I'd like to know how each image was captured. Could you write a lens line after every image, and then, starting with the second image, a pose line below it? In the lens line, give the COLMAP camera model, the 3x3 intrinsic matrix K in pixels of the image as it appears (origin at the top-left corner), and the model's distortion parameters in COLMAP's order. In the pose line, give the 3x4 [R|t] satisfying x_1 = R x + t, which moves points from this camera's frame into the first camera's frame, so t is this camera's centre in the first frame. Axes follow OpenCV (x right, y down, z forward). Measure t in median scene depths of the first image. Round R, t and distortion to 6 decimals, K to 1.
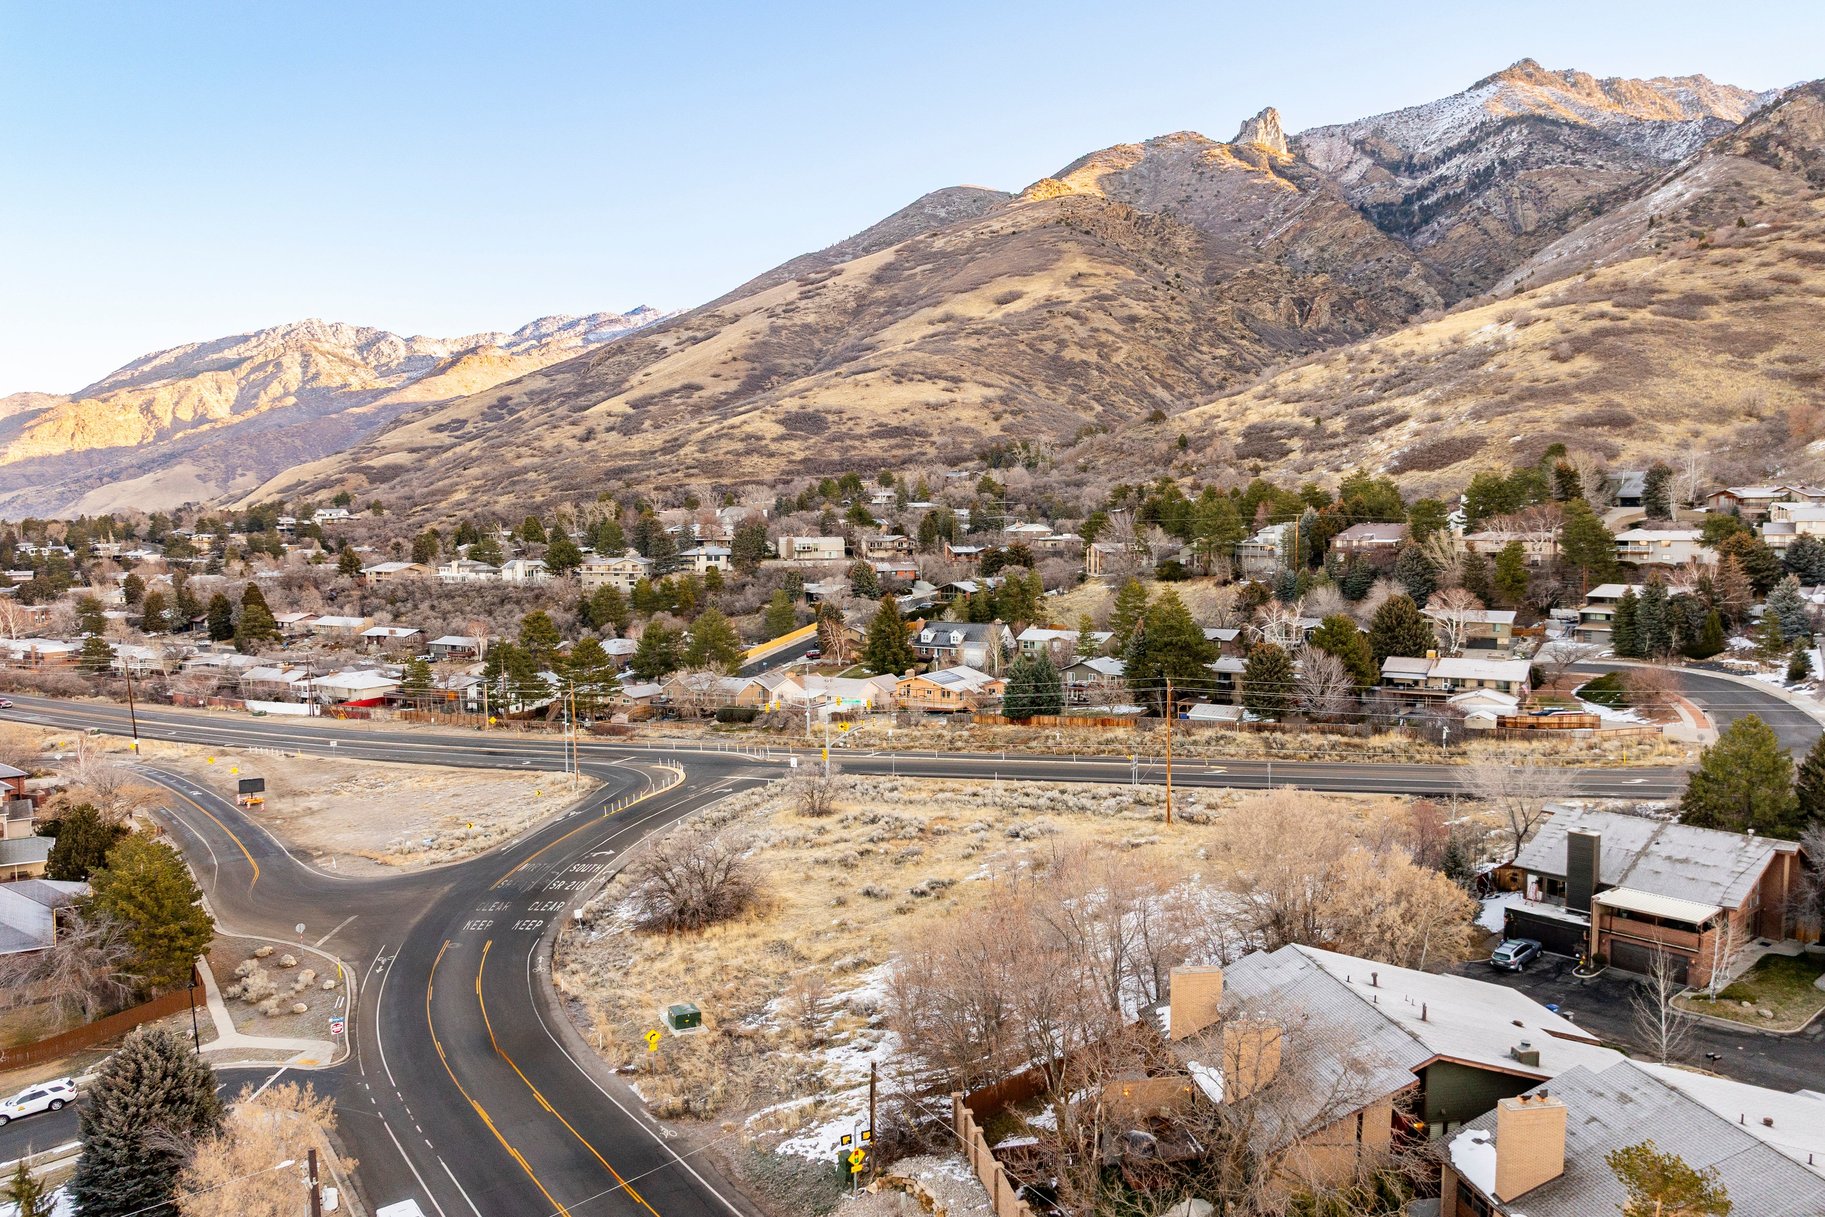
lens RADIAL K [[1332.3, 0, 924.9], [0, 1332.3, 622.6], [0, 0, 1]] dist [-0.041618, 0.002974]
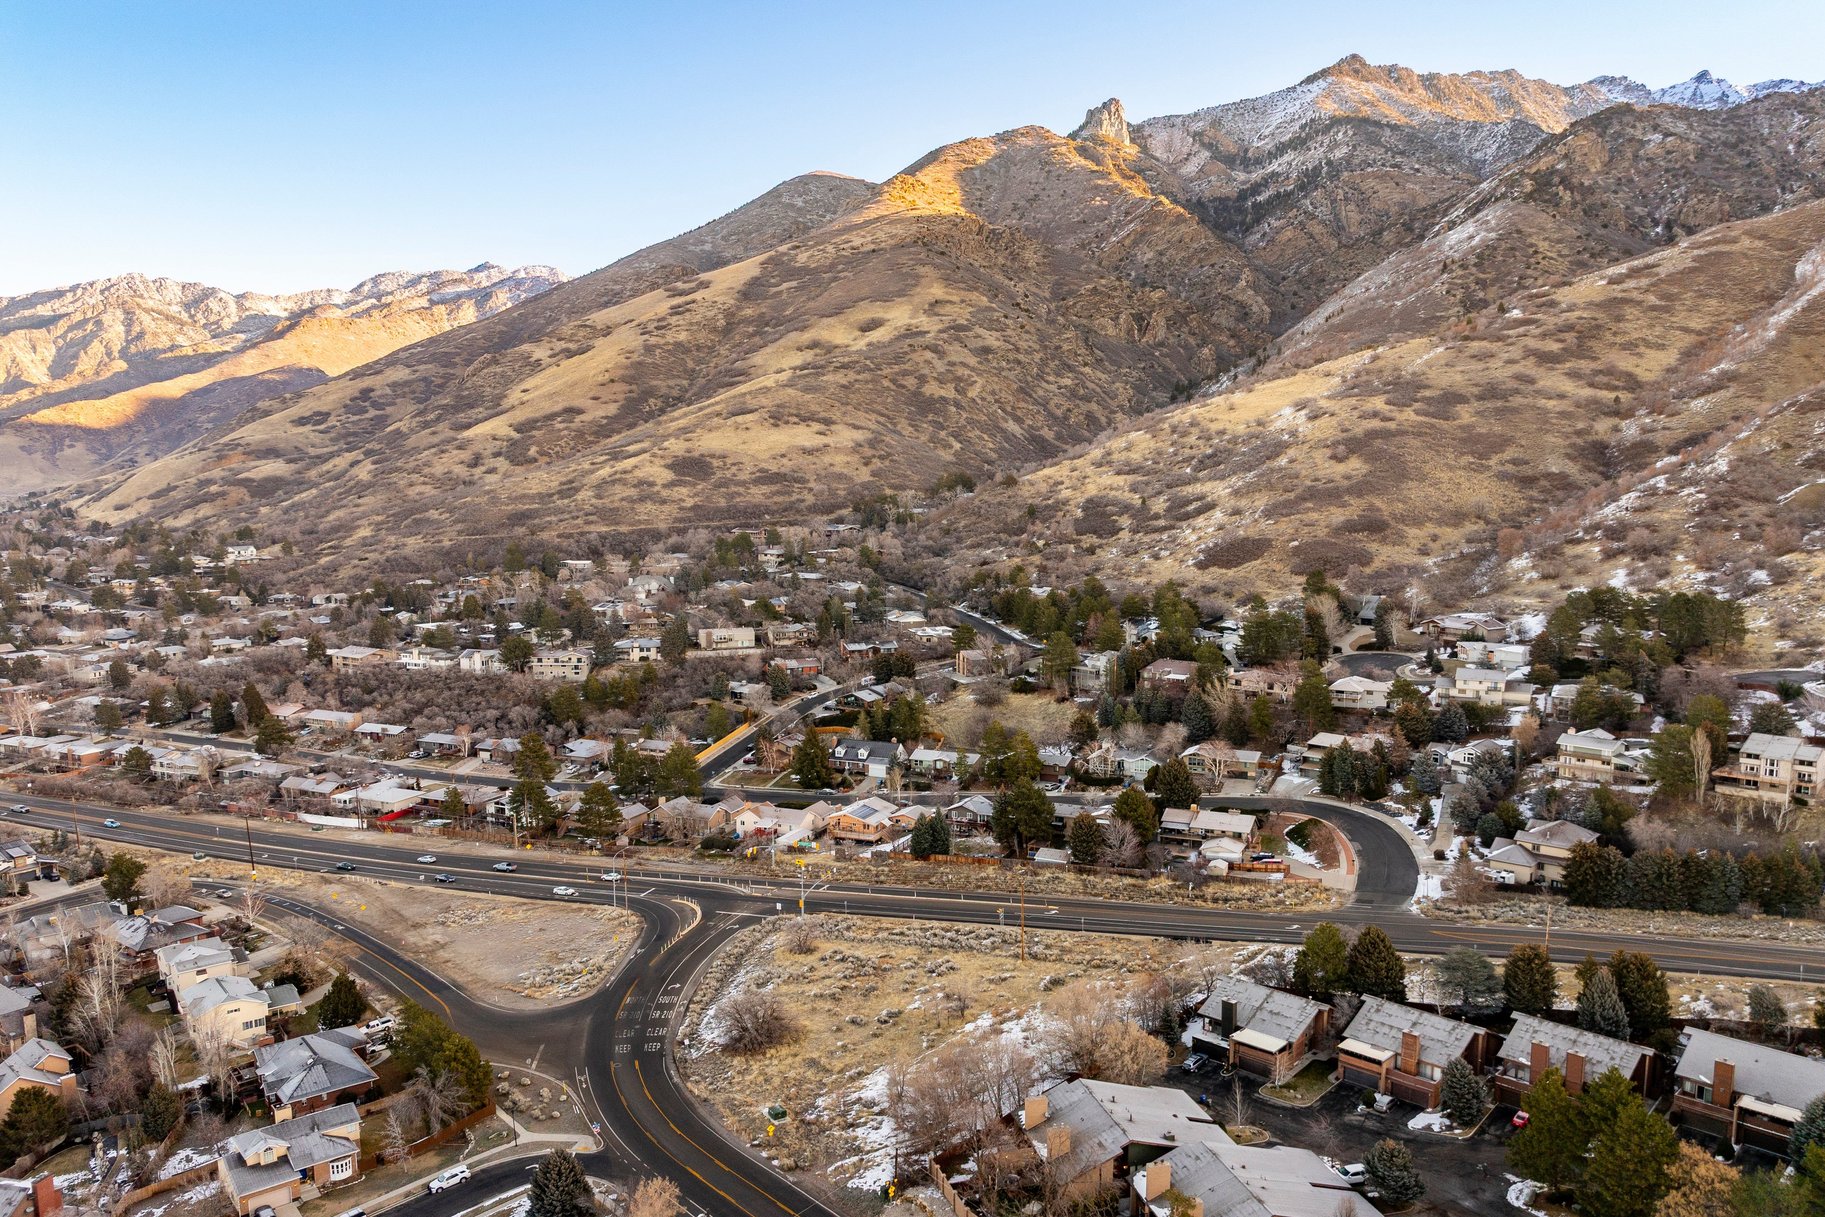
lens RADIAL K [[1332.3, 0, 920.7], [0, 1332.3, 627.4], [0, 0, 1]] dist [-0.041618, 0.002974]
pose [[0.994221, -0.013494, 0.106500, -0.015986], [0.009320, 0.999172, 0.039595, -0.045736], [-0.106946, -0.038373, 0.993524, -0.086392]]
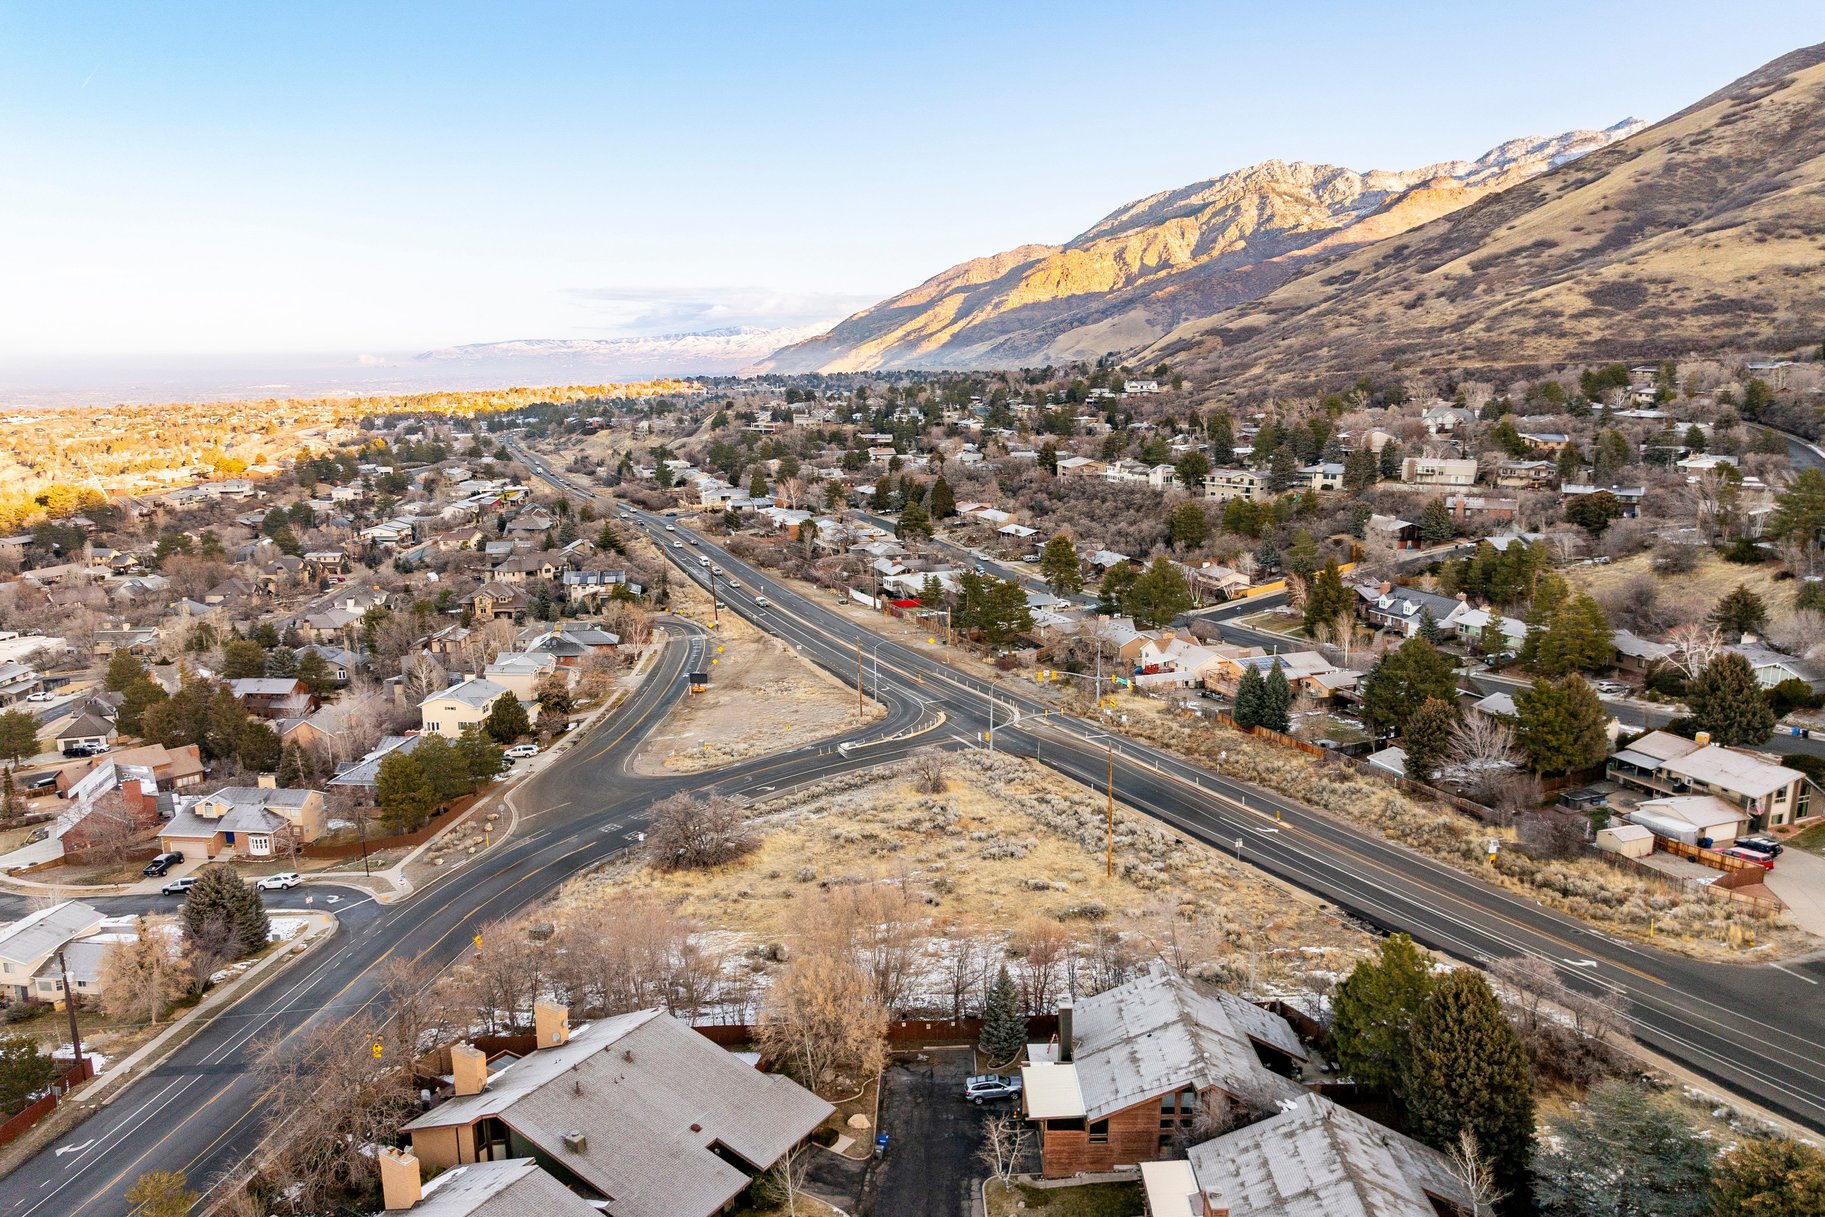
lens RADIAL K [[1332.3, 0, 919.5], [0, 1332.3, 663.1], [0, 0, 1]] dist [-0.041618, 0.002974]
pose [[0.772100, 0.147404, -0.618170, 0.093873], [-0.053484, 0.984349, 0.167918, -0.024549], [0.633247, -0.096587, 0.767899, 0.016473]]
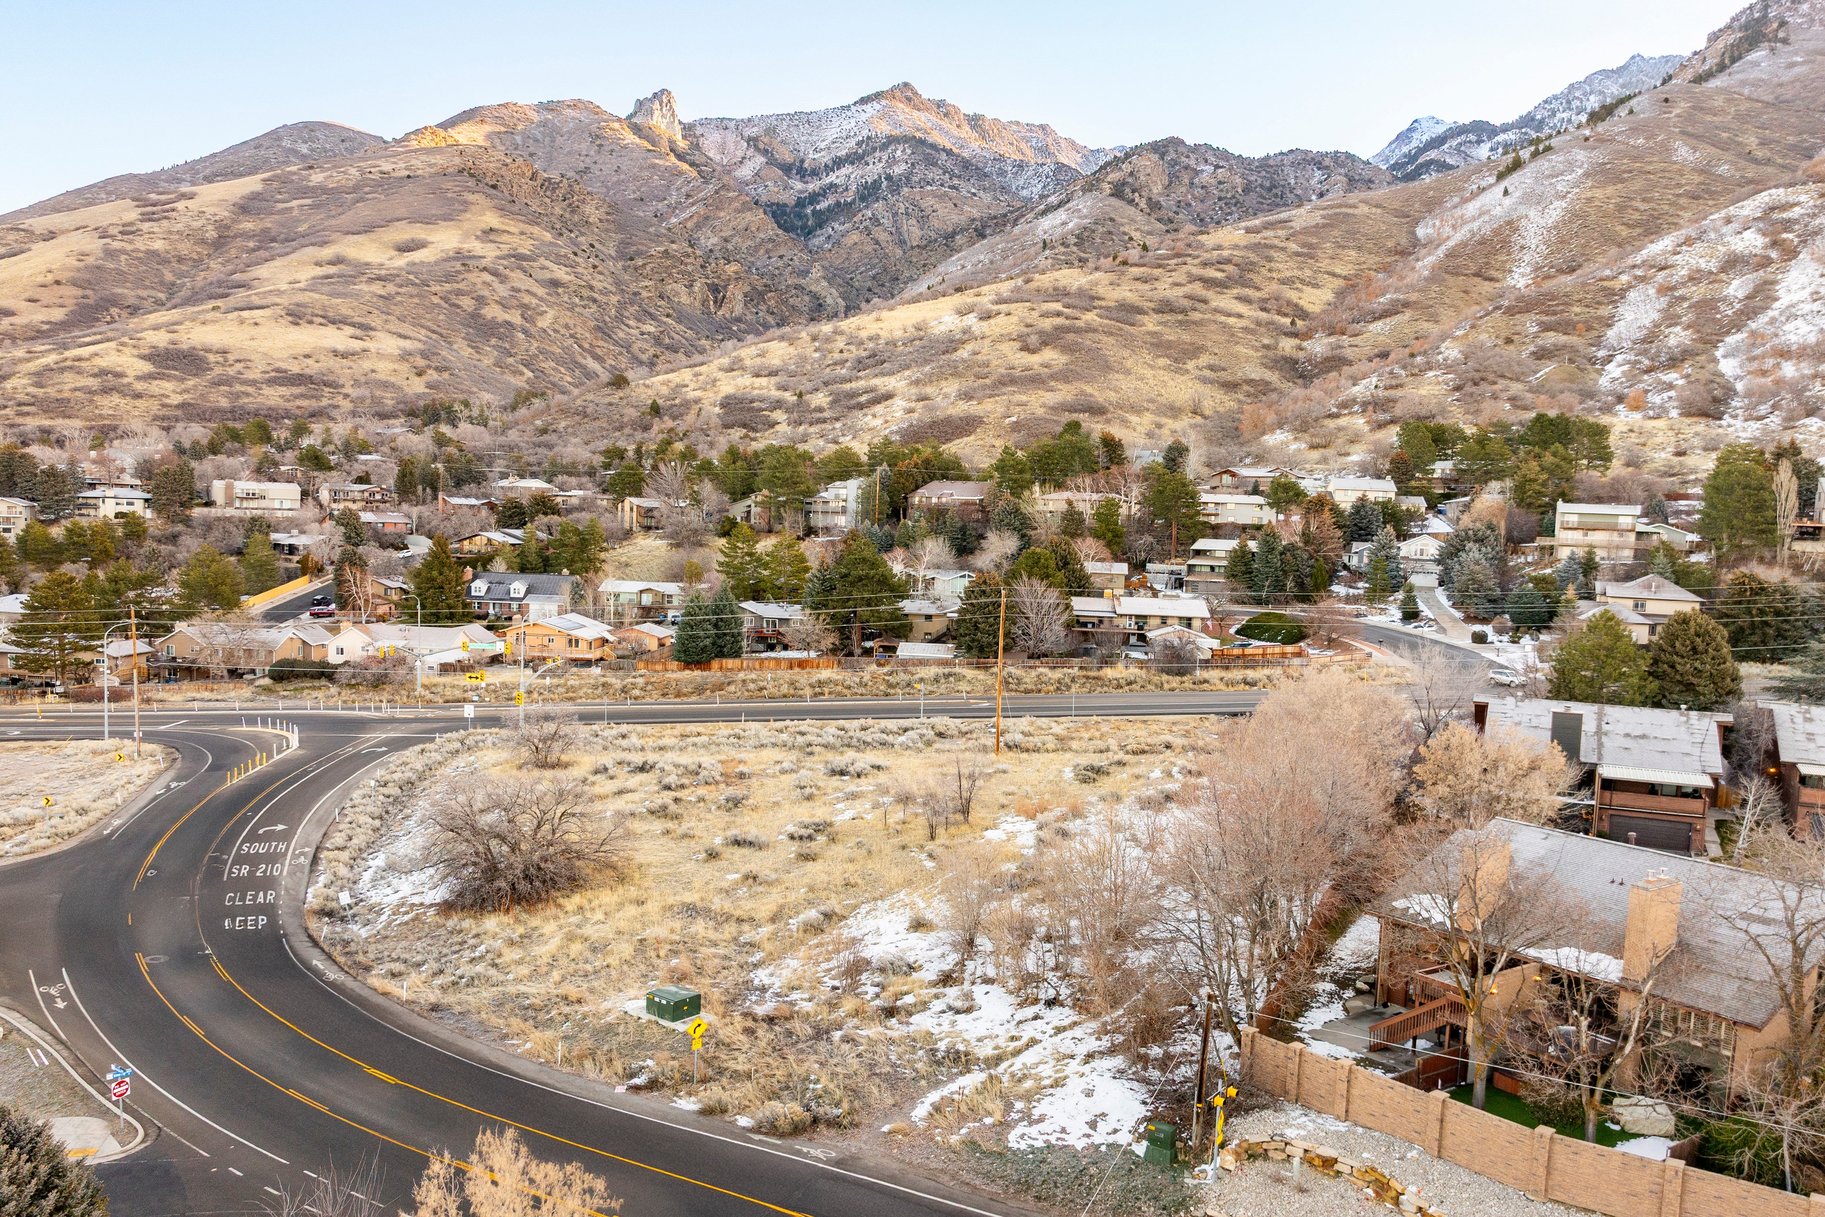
lens RADIAL K [[1371.6, 0, 919.7], [0, 1371.6, 650.6], [0, 0, 1]] dist [-0.043656, 0.006572]
pose [[0.897492, -0.003065, 0.441019, -0.036098], [-0.005761, 0.999809, 0.018672, 0.008972], [-0.440992, -0.019299, 0.897303, 0.027743]]
